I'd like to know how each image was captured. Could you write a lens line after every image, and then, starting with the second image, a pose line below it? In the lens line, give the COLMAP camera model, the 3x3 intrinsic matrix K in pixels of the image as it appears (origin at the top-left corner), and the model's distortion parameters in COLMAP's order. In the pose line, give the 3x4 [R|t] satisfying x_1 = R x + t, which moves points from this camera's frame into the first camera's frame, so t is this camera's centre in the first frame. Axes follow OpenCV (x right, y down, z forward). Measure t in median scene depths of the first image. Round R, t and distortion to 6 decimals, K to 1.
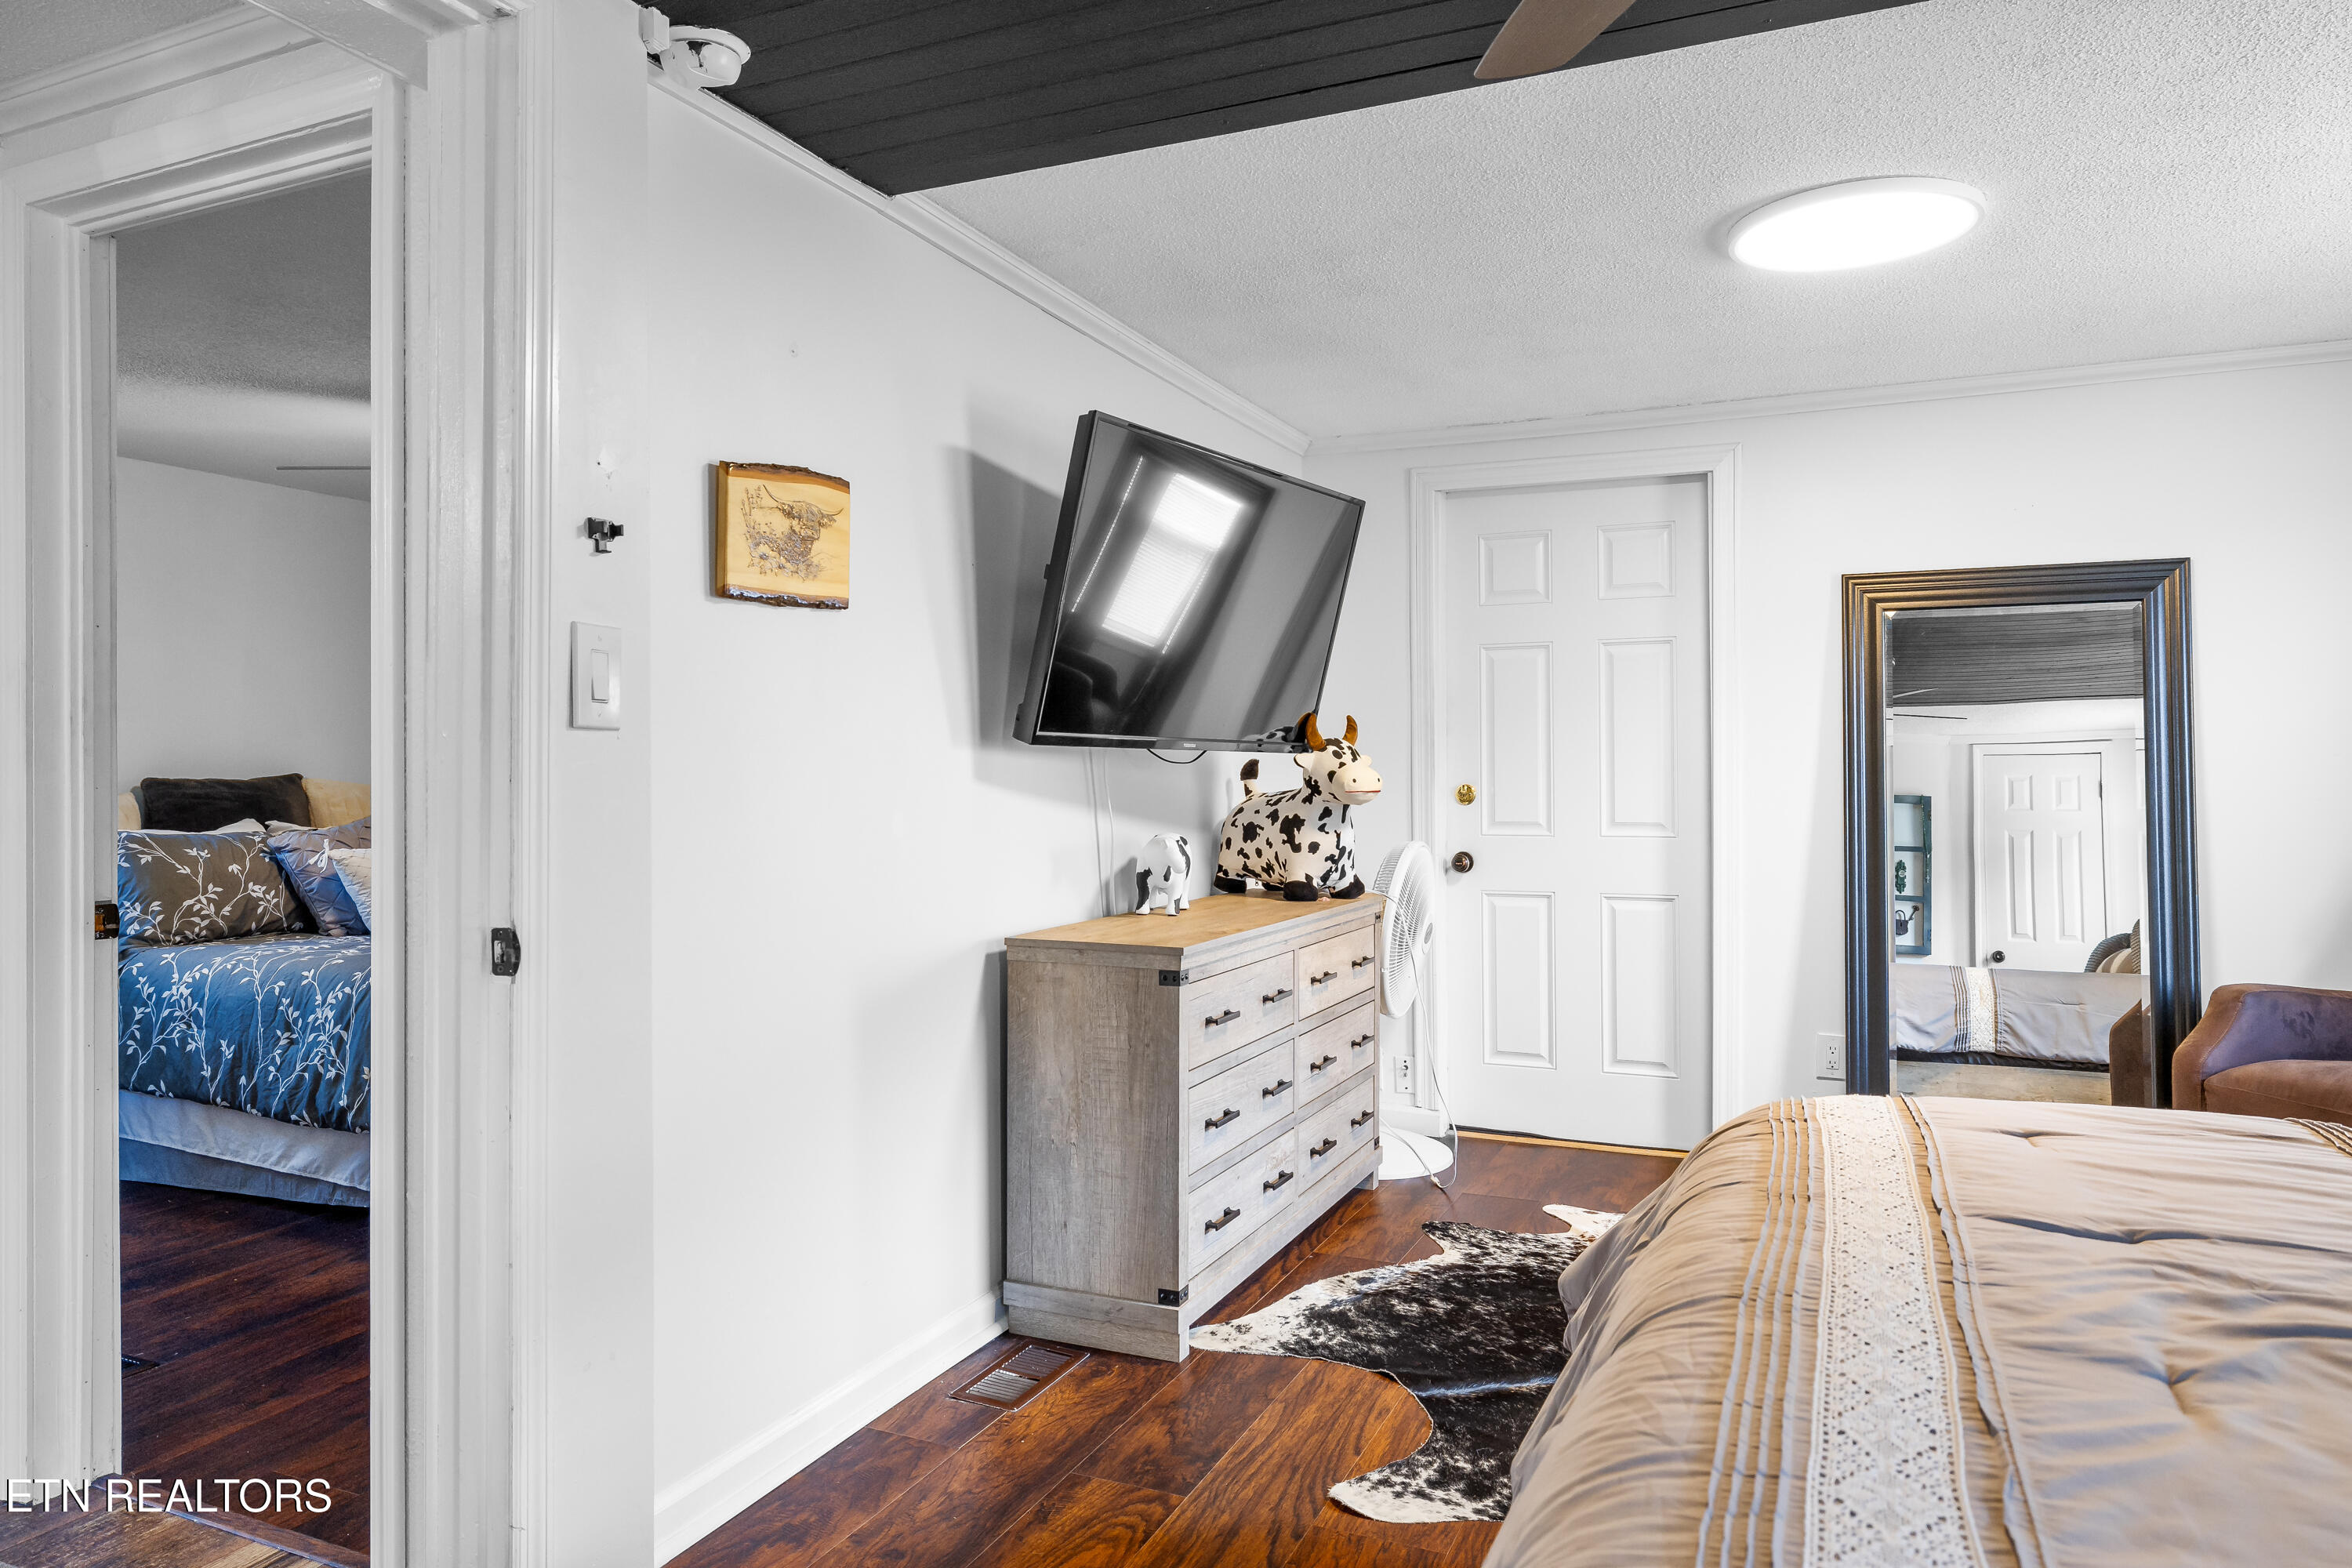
lens RADIAL K [[1491.8, 0, 1164.6], [0, 1491.8, 772.0], [0, 0, 1]] dist [0.000049, -0.000171]
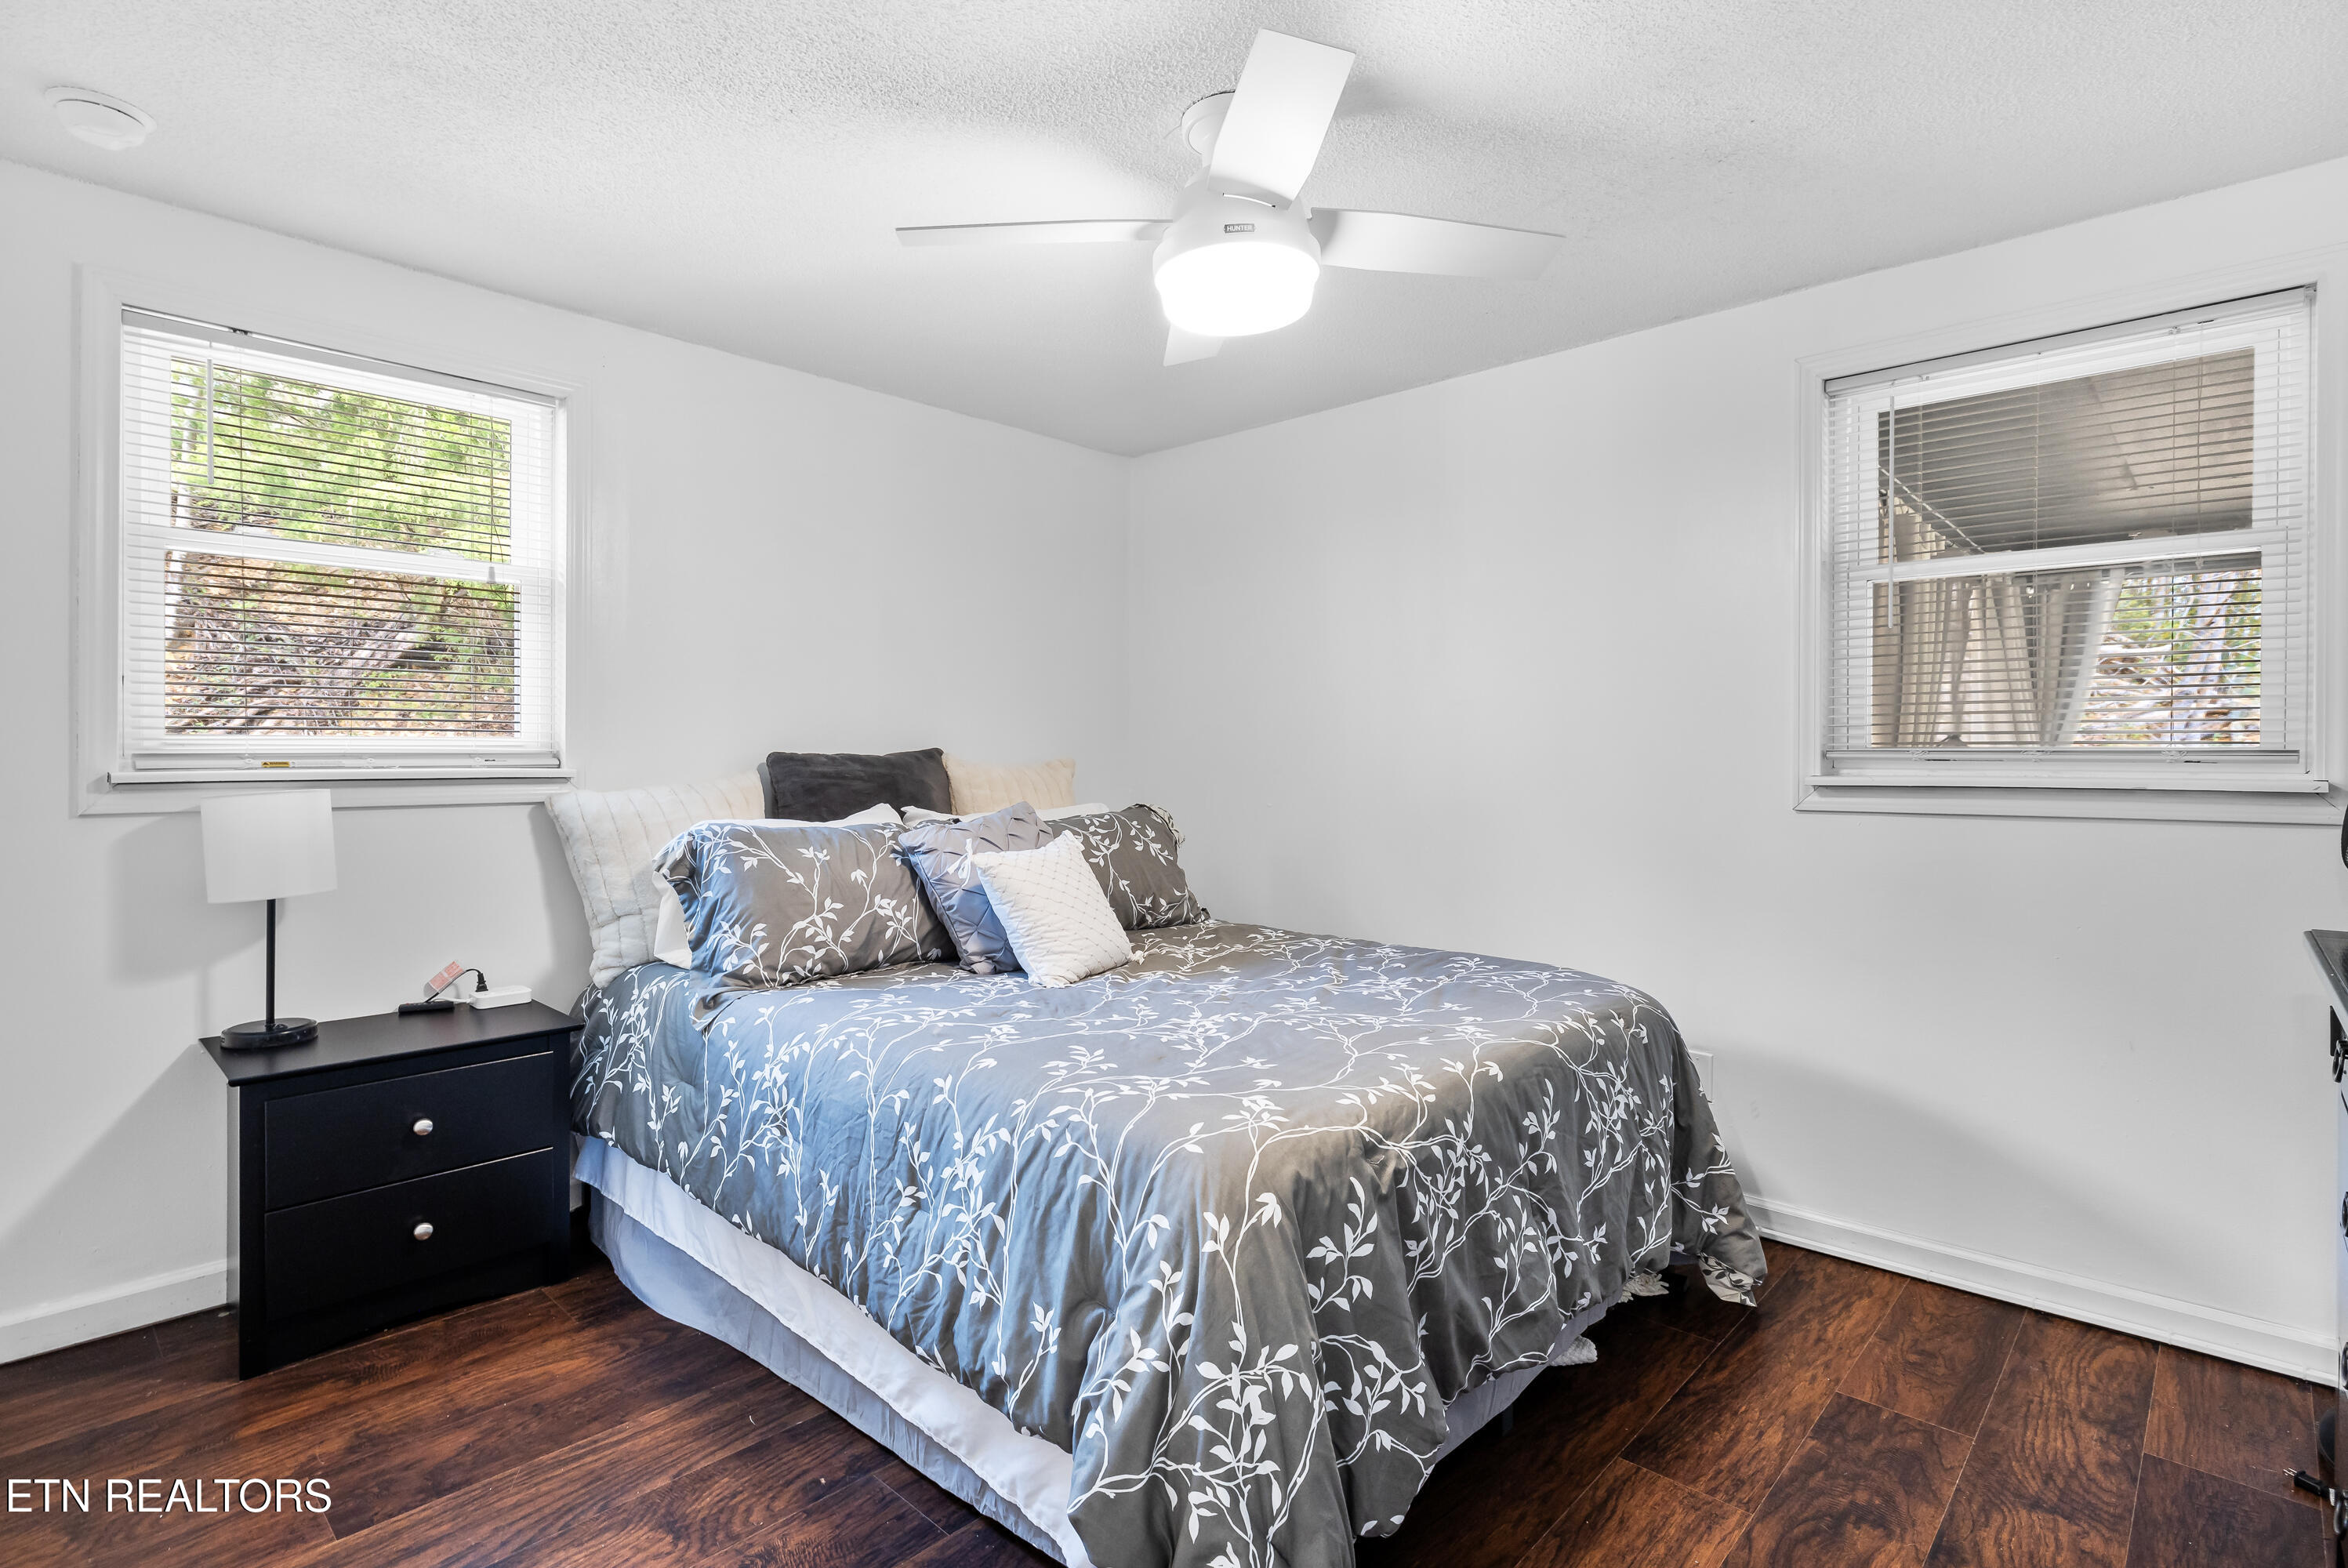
lens RADIAL K [[1148.3, 0, 1165.2], [0, 1148.3, 773.1], [0, 0, 1]] dist [-0.000535, -0.000109]
pose [[0.942815, 0.010513, -0.333150, -0.311774], [-0.004507, 0.999813, 0.018794, 0.003061], [0.333285, -0.016218, 0.942687, 0.550882]]
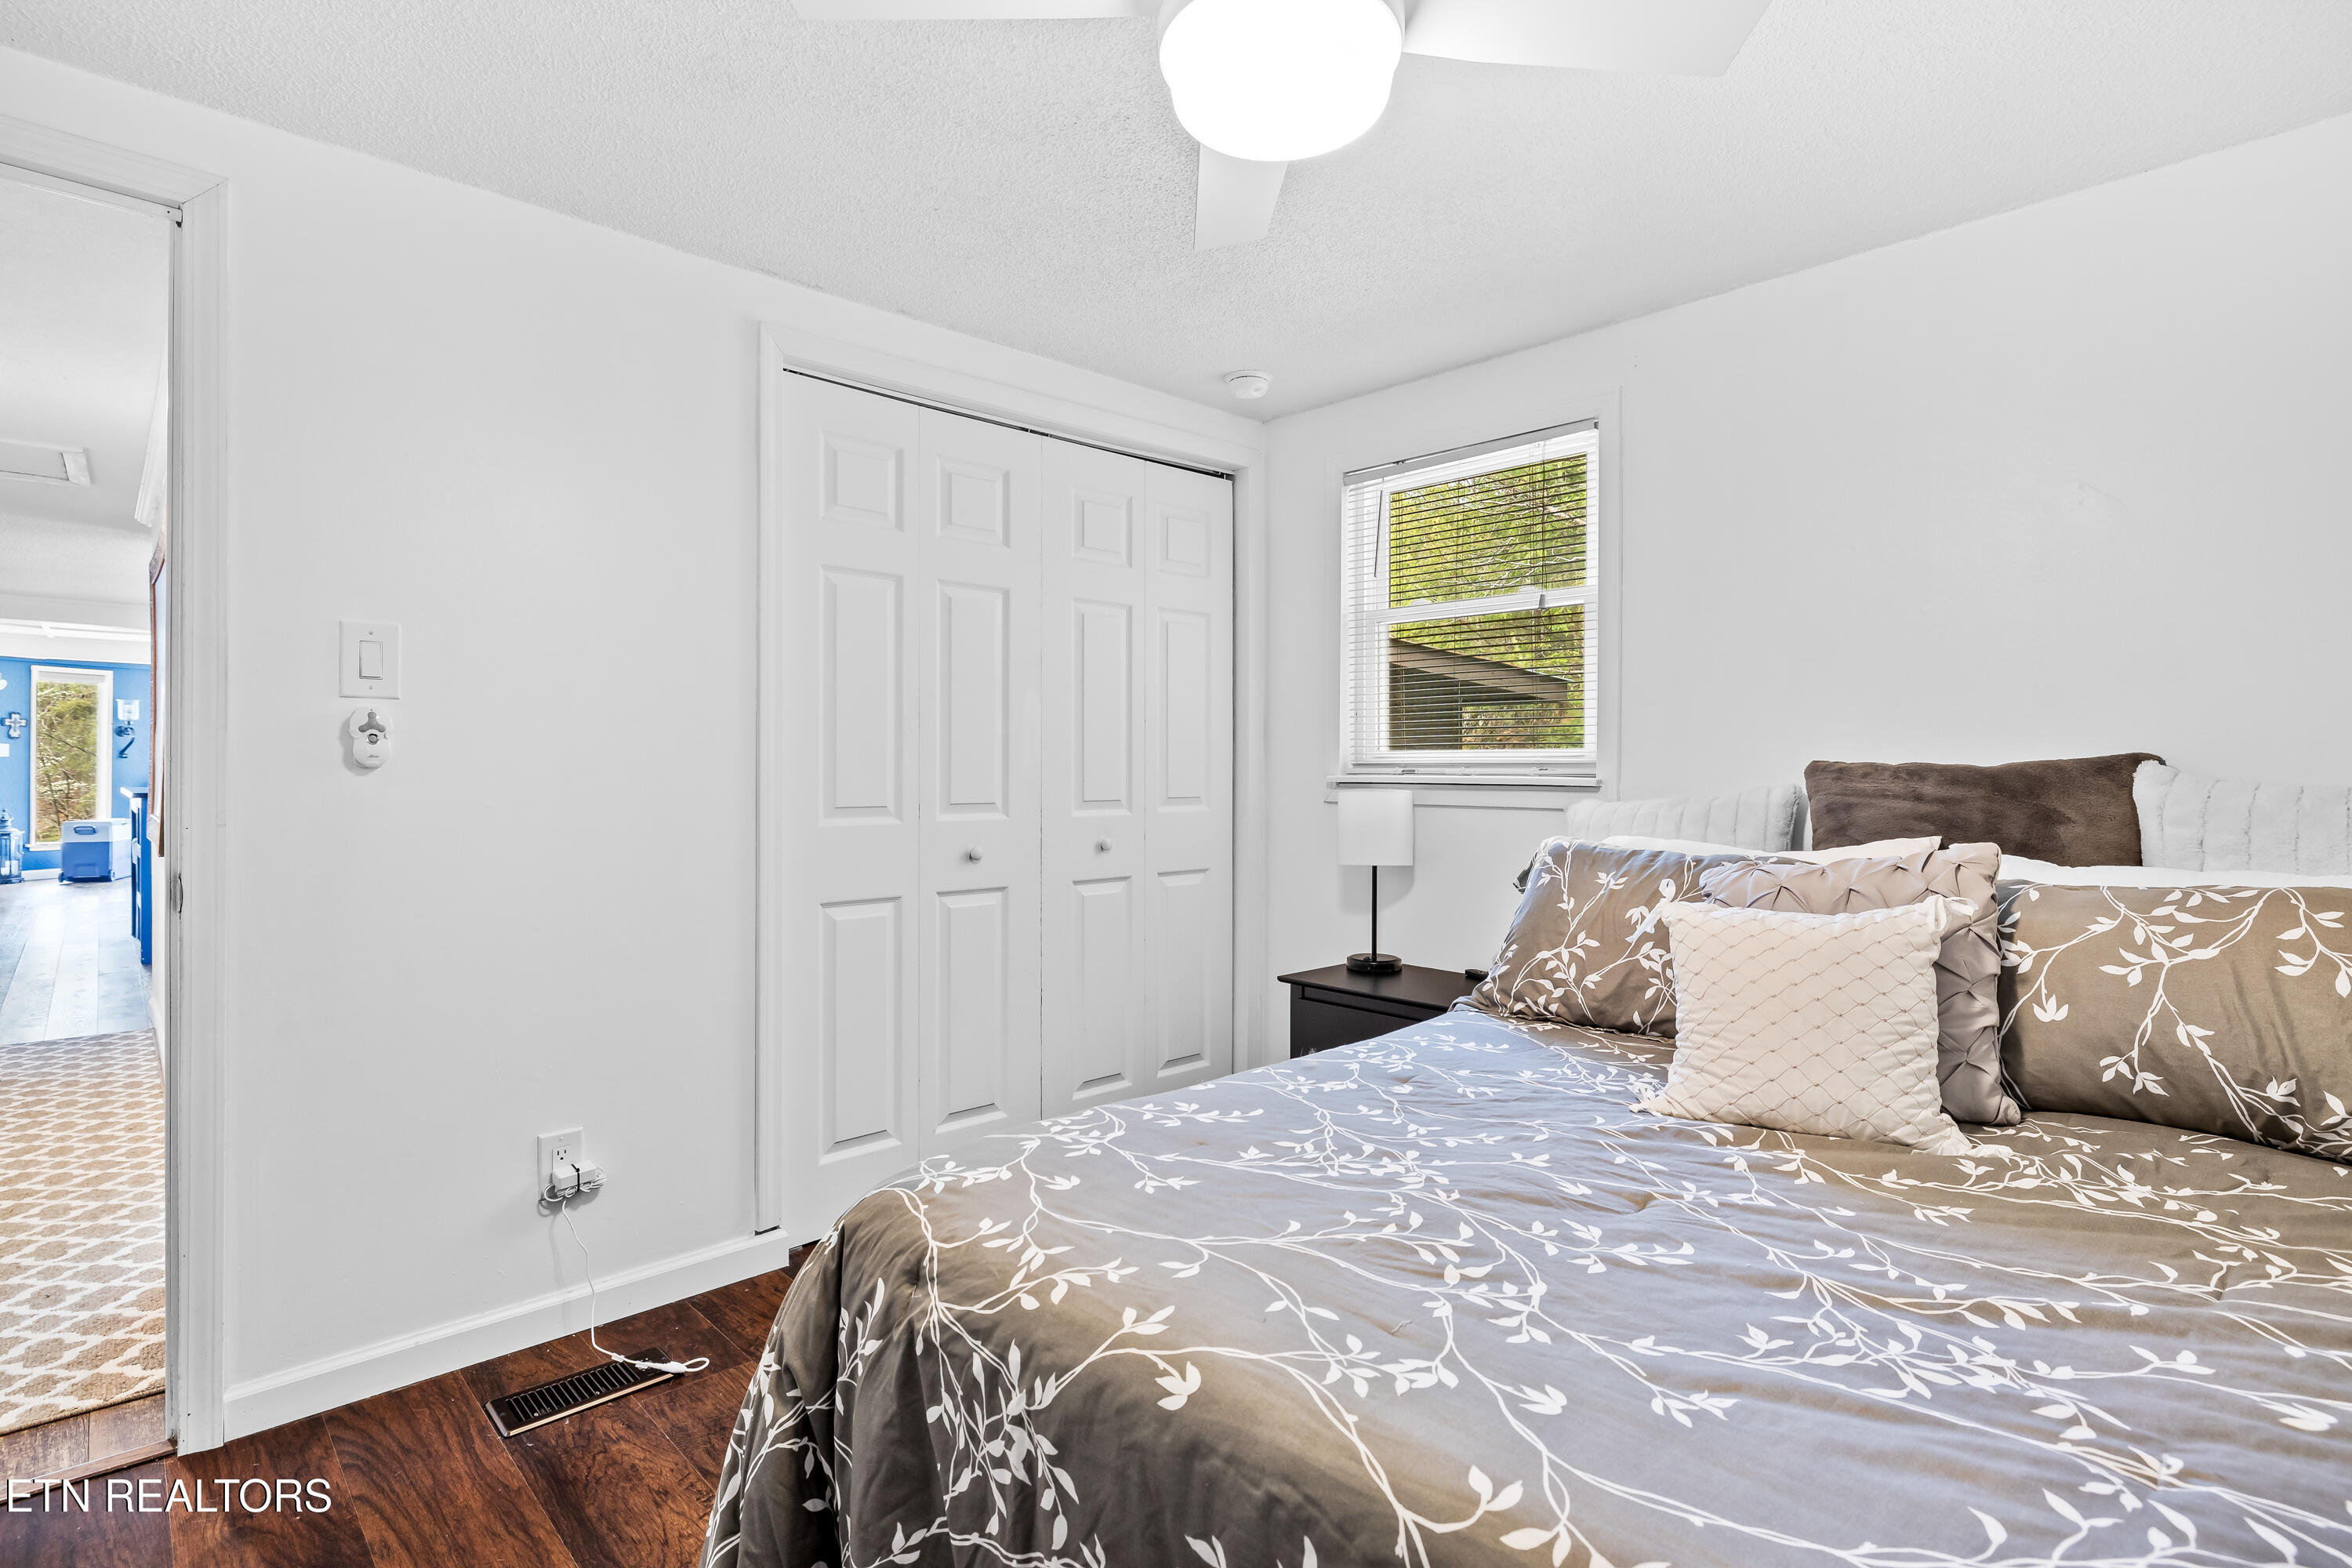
lens RADIAL K [[1150.2, 0, 1167.2], [0, 1150.2, 773.1], [0, 0, 1]] dist [-0.000535, -0.000109]
pose [[-0.387199, 0.008270, -0.921959, -0.143401], [-0.002873, 0.999944, 0.010177, 0.005607], [0.921992, 0.006589, -0.387154, 1.066514]]
